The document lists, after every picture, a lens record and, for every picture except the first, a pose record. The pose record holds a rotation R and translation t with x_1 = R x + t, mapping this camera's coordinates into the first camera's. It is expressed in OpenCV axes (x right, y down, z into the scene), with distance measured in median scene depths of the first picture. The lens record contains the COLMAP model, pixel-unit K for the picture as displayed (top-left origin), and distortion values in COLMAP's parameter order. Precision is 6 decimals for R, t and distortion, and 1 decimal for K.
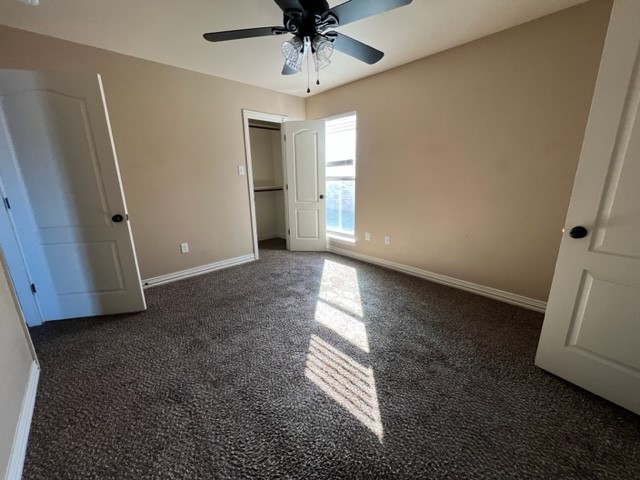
lens RADIAL K [[259.0, 0, 318.1], [0, 259.0, 240.7], [0, 0, 1]] dist [0.001880, -0.000010]
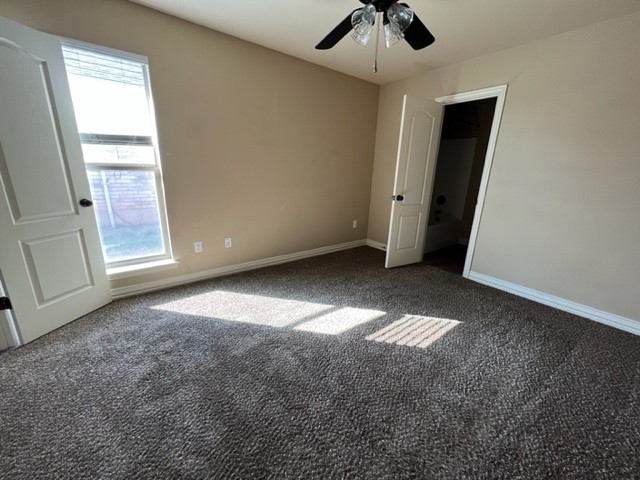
lens RADIAL K [[259.0, 0, 317.9], [0, 259.0, 240.5], [0, 0, 1]] dist [0.001880, -0.000010]
pose [[0.090040, -0.253037, 0.963258, -0.559613], [0.212067, 0.949877, 0.229699, -0.150985], [-0.973098, 0.183594, 0.139187, 0.636373]]
